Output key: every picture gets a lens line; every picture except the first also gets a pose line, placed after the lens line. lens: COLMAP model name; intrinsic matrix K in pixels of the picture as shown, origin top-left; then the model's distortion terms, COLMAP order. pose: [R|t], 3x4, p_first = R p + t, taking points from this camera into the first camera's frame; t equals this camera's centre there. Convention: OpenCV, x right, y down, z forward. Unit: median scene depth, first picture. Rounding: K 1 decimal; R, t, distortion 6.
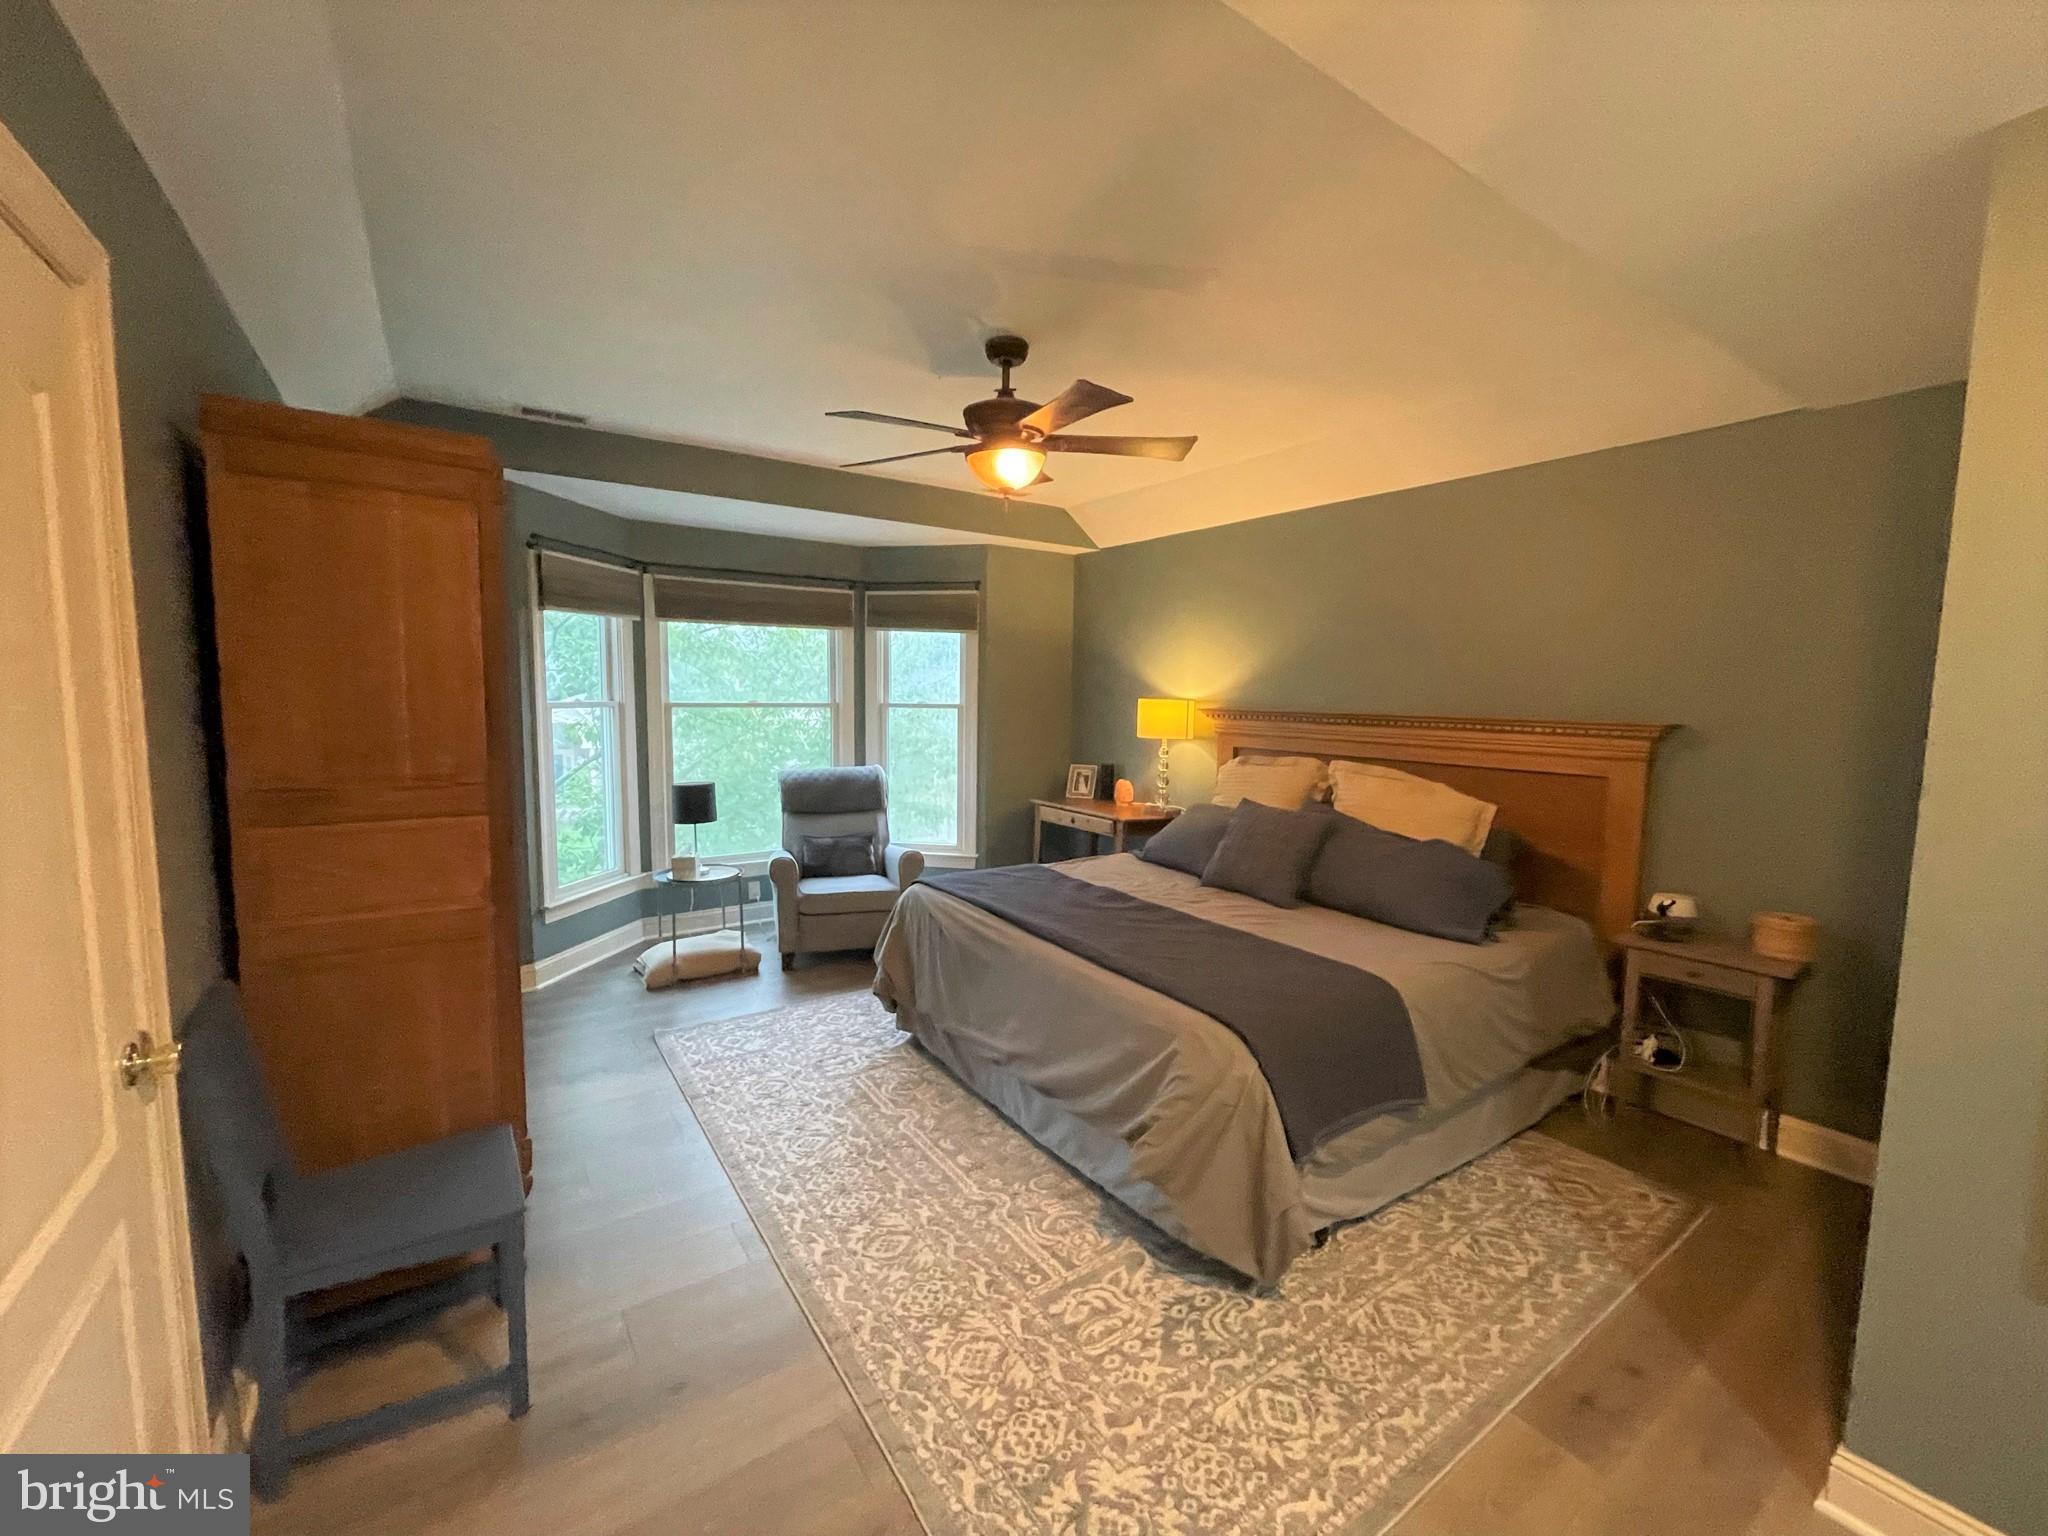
lens RADIAL K [[830.2, 0, 1016.2], [0, 830.2, 761.3], [0, 0, 1]] dist [-0.005167, 0.001381]
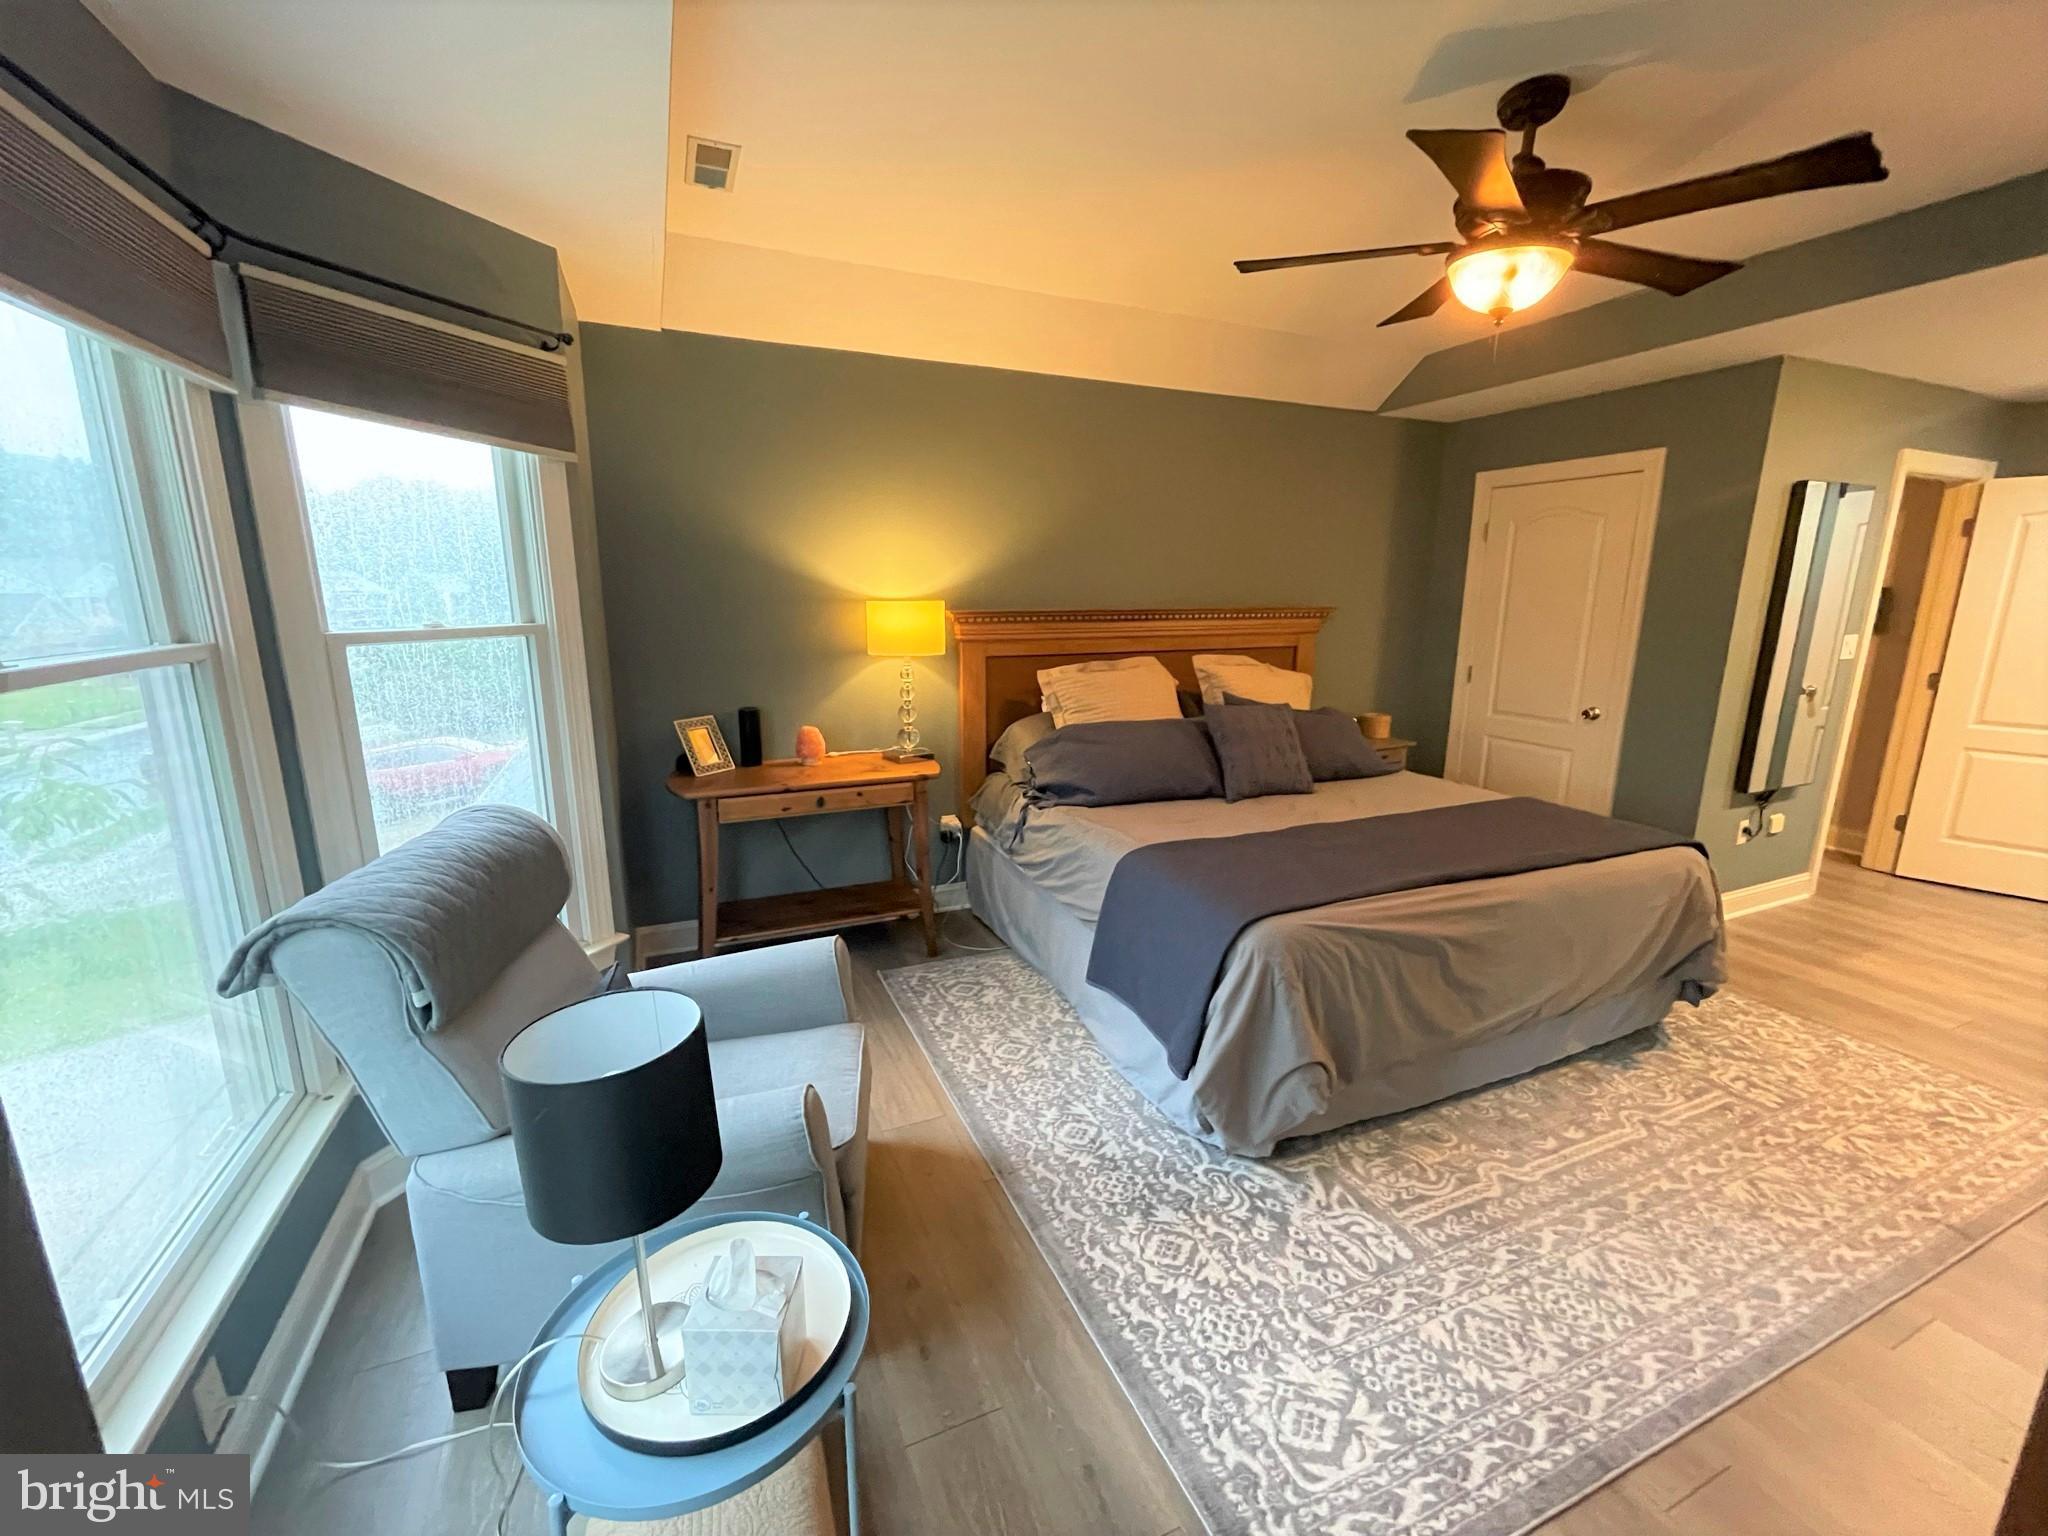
lens RADIAL K [[830.2, 0, 1019.7], [0, 830.2, 775.6], [0, 0, 1]] dist [-0.005167, 0.001381]
pose [[0.189861, -0.225318, 0.955607, -0.842826], [0.082565, 0.973527, 0.213139, -0.116526], [-0.978333, 0.038433, 0.203438, 1.248659]]
